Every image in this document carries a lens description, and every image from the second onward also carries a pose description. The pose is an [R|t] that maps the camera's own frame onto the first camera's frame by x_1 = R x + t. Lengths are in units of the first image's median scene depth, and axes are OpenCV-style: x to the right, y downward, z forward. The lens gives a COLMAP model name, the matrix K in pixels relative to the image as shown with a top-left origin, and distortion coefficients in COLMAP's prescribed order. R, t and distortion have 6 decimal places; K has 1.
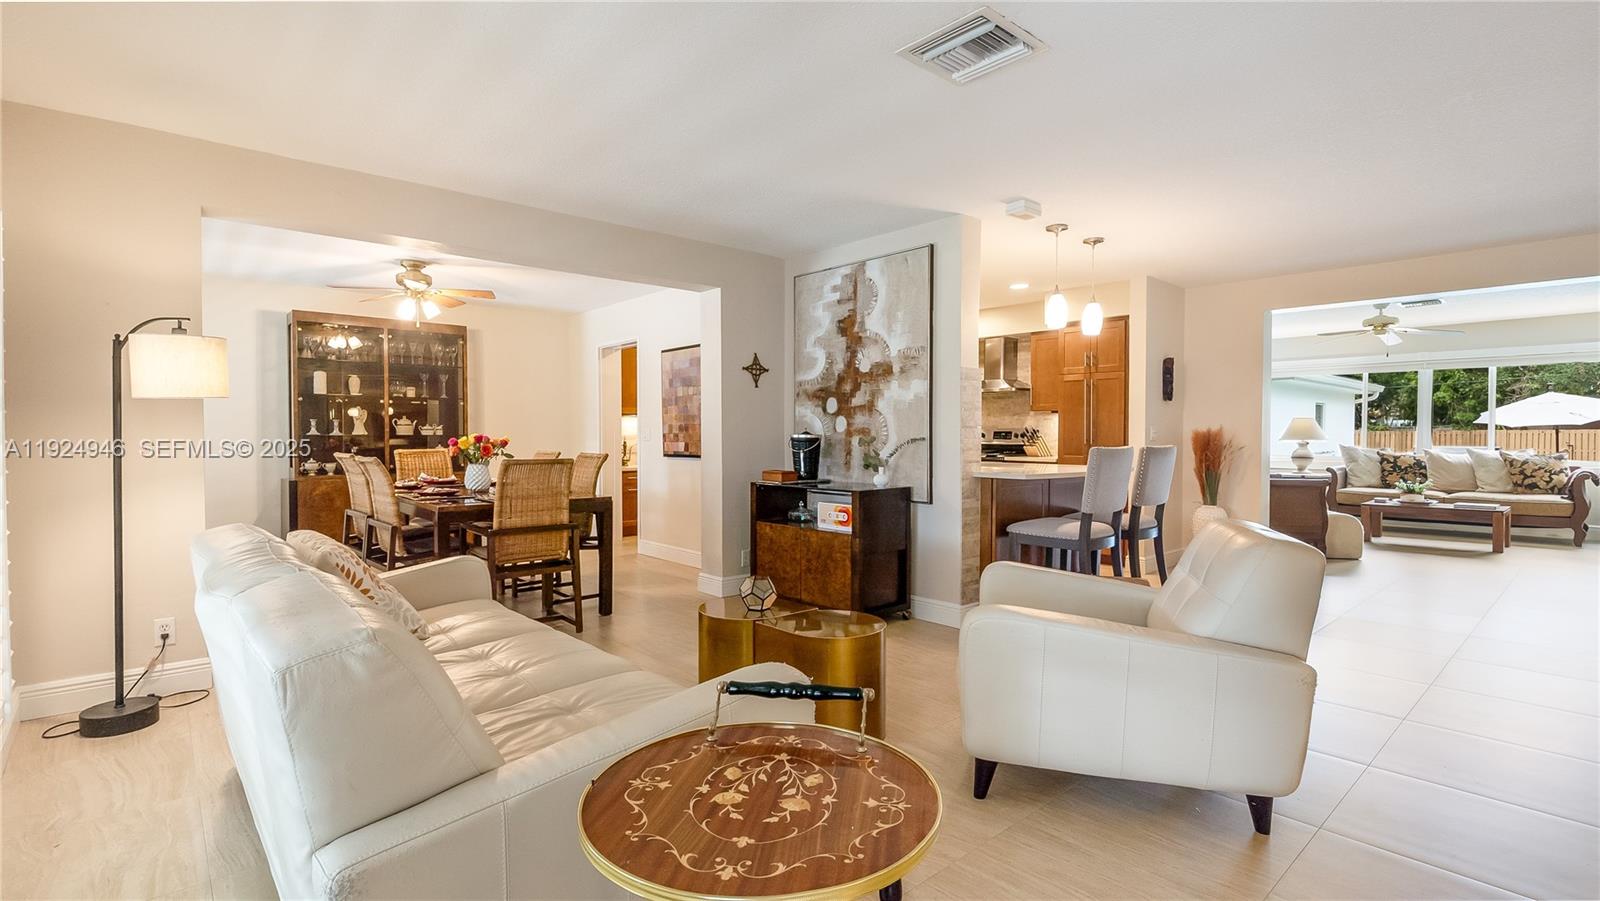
lens RADIAL K [[744.2, 0, 806.8], [0, 744.2, 435.4], [0, 0, 1]] dist [-0.002977, -0.000048]
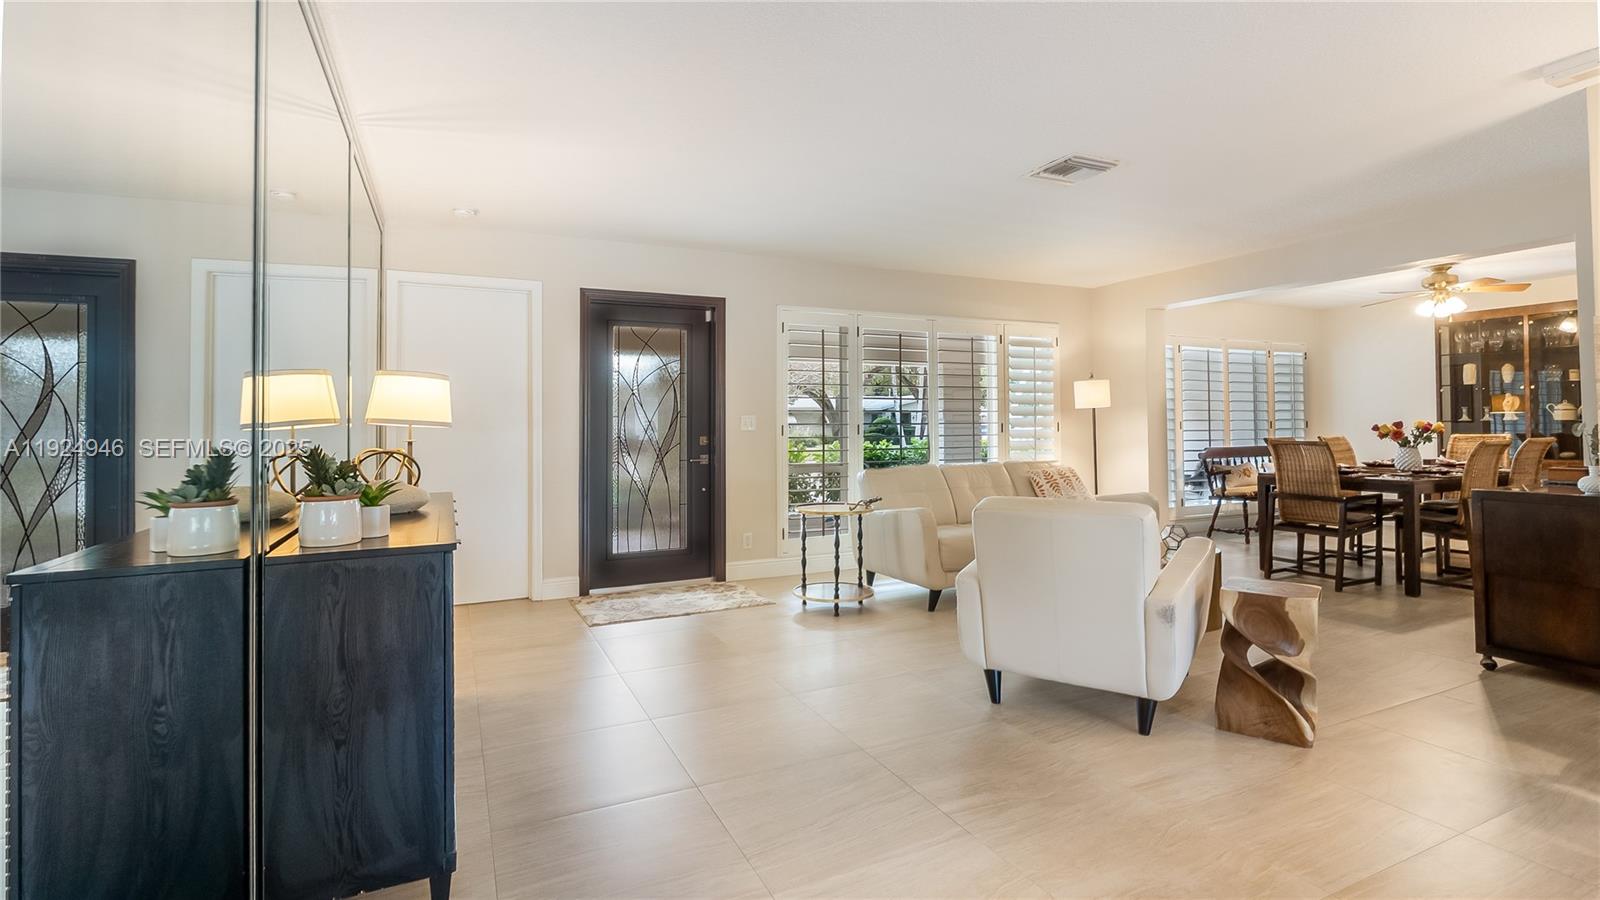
lens RADIAL K [[746.3, 0, 806.9], [0, 746.3, 411.4], [0, 0, 1]] dist [-0.002542, -0.000380]
pose [[-0.284430, -0.016555, -0.958554, 0.832979], [0.008461, 0.999769, -0.019778, -0.001108], [0.958660, -0.013736, -0.284224, 0.418576]]
